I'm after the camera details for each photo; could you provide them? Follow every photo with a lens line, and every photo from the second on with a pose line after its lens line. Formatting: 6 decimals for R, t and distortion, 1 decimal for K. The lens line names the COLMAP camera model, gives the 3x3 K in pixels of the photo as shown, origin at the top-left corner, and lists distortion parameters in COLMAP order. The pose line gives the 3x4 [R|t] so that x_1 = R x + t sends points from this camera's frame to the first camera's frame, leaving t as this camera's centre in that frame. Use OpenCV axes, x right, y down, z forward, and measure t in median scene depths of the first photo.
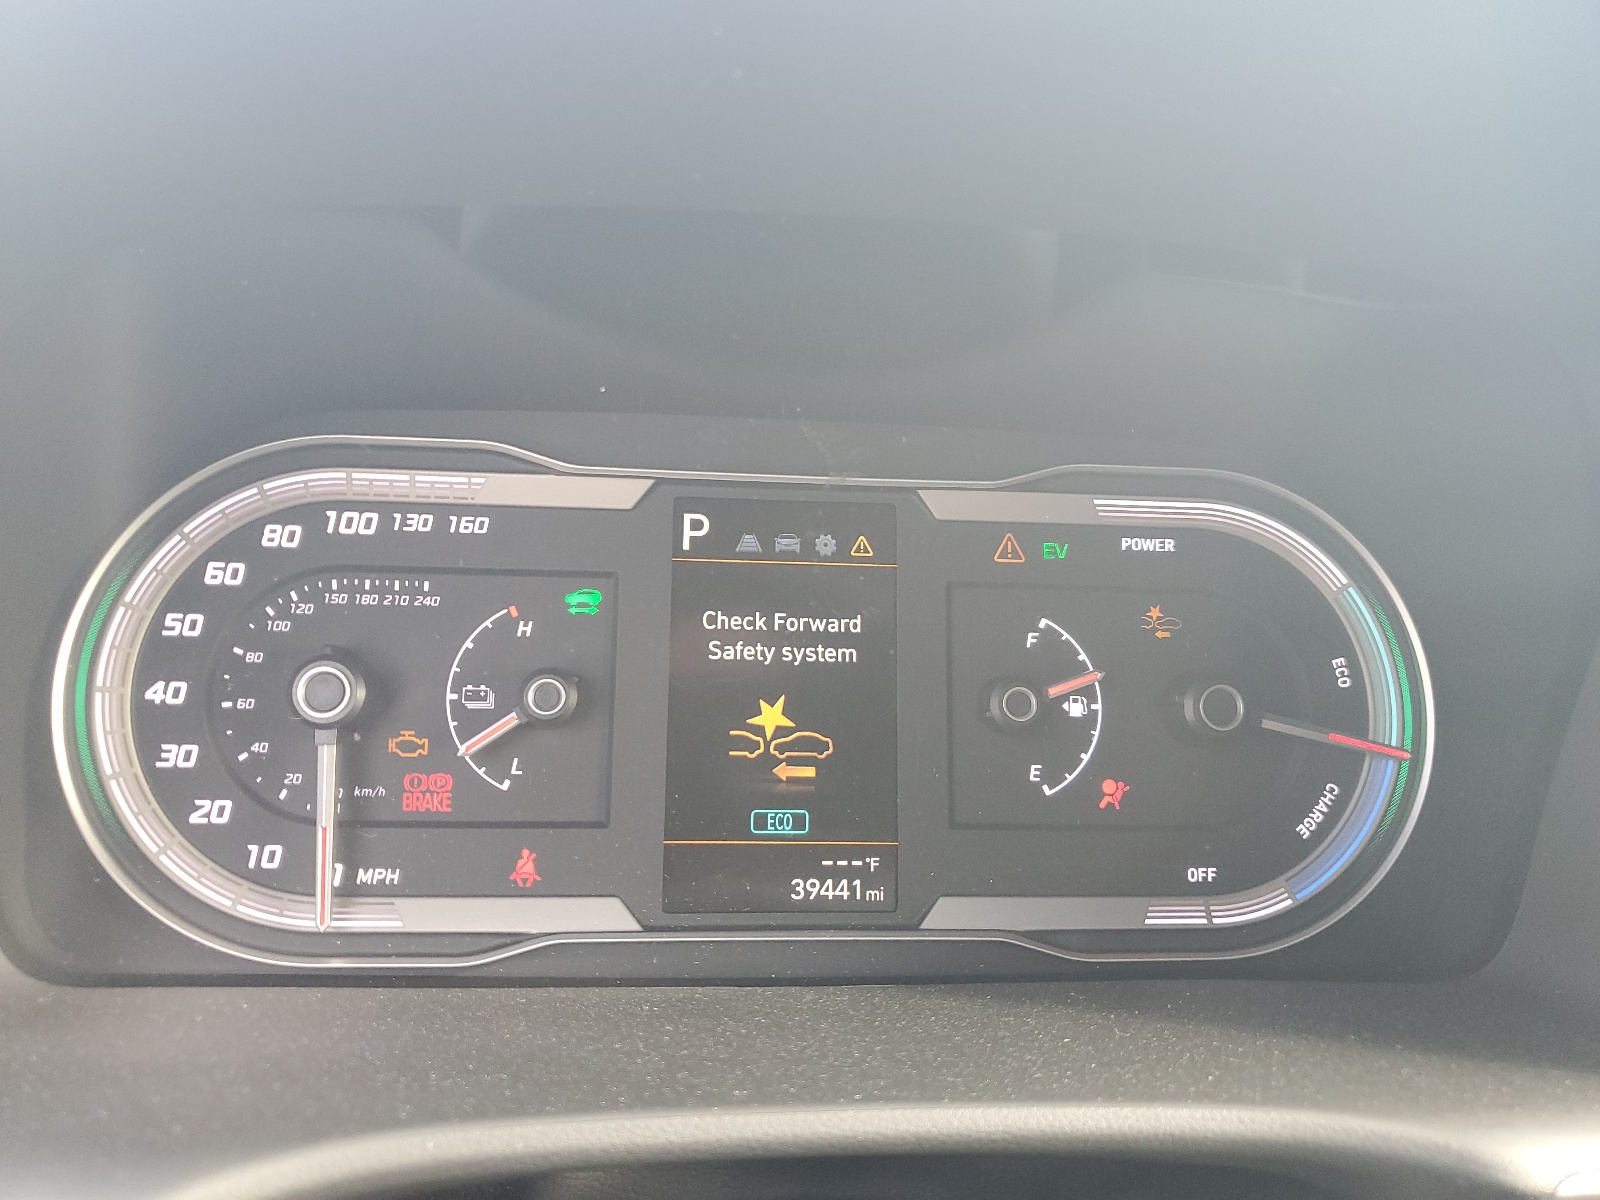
lens RADIAL K [[1224.1, 0, 796.7], [0, 1224.1, 599.7], [0, 0, 1]] dist [-0.008431, -0.001758]
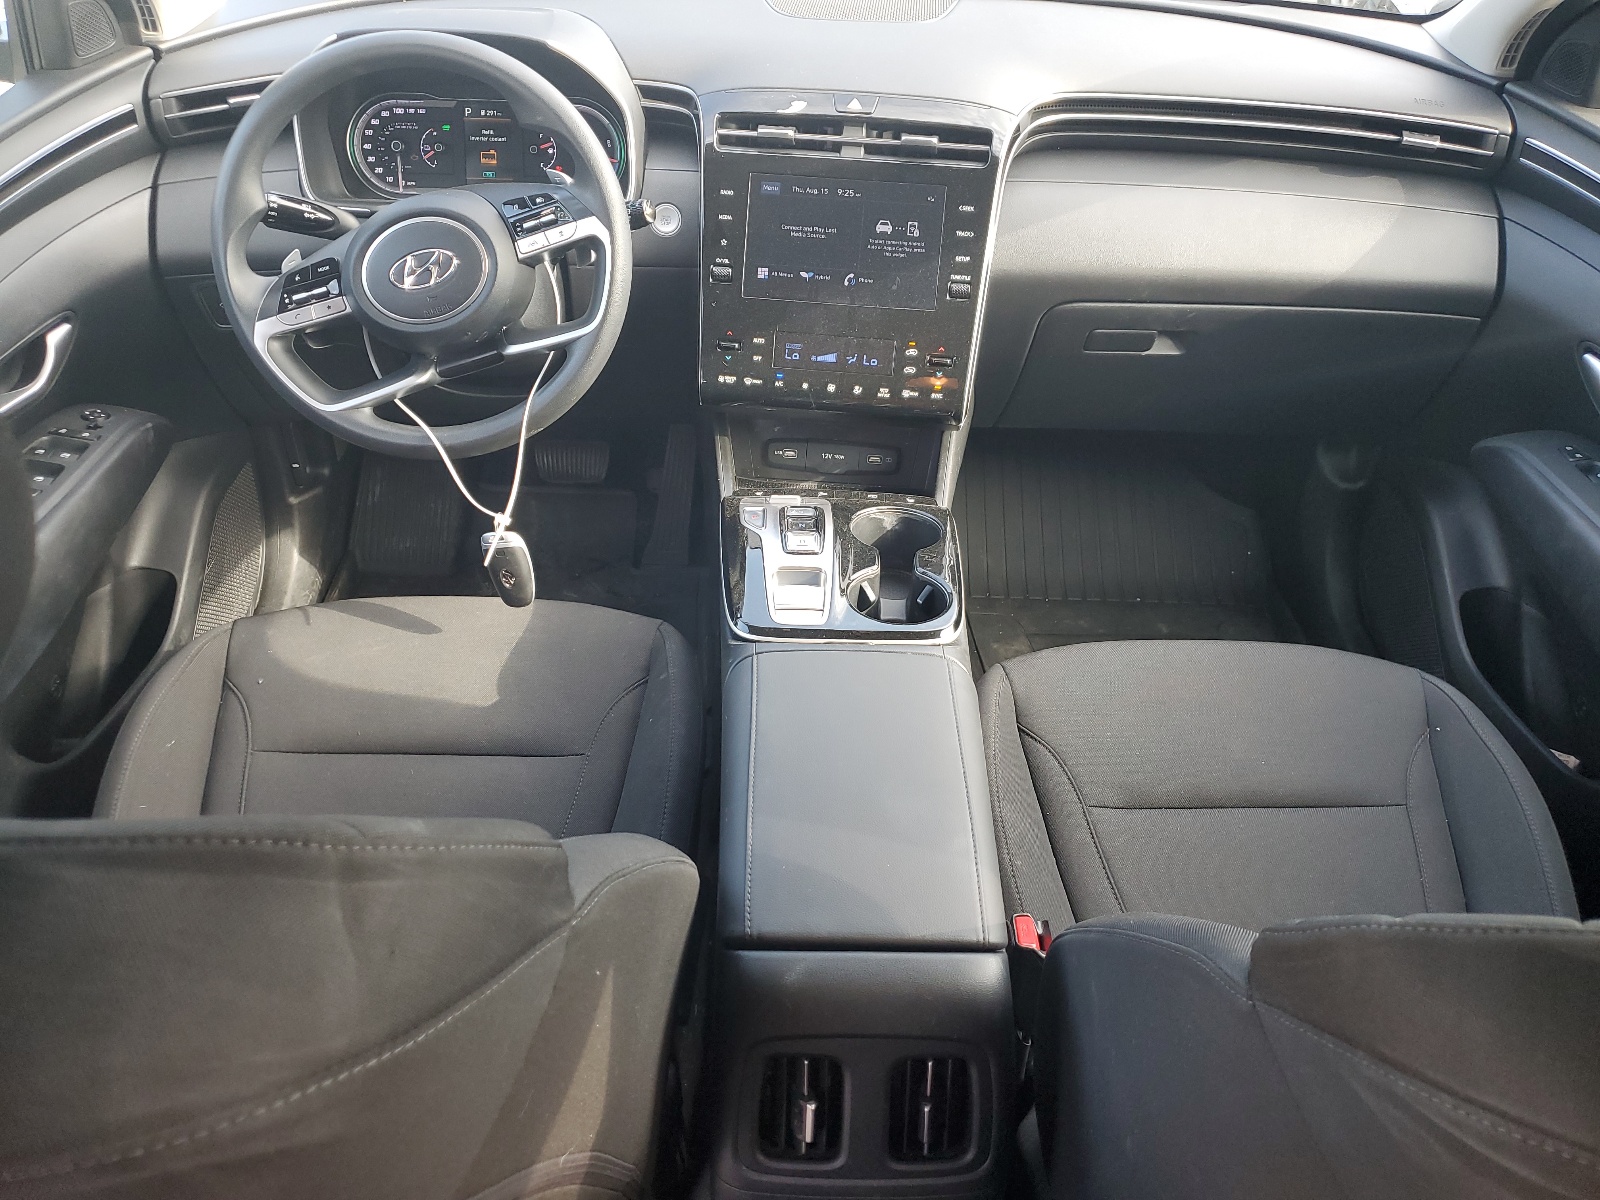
lens RADIAL K [[1224.1, 0, 803.7], [0, 1224.1, 597.1], [0, 0, 1]] dist [-0.008431, -0.001758]
pose [[0.997234, 0.027212, -0.069163, 1.740382], [-0.000398, 0.932506, 0.361154, -0.013300], [0.074323, -0.360128, 0.929938, -4.368754]]
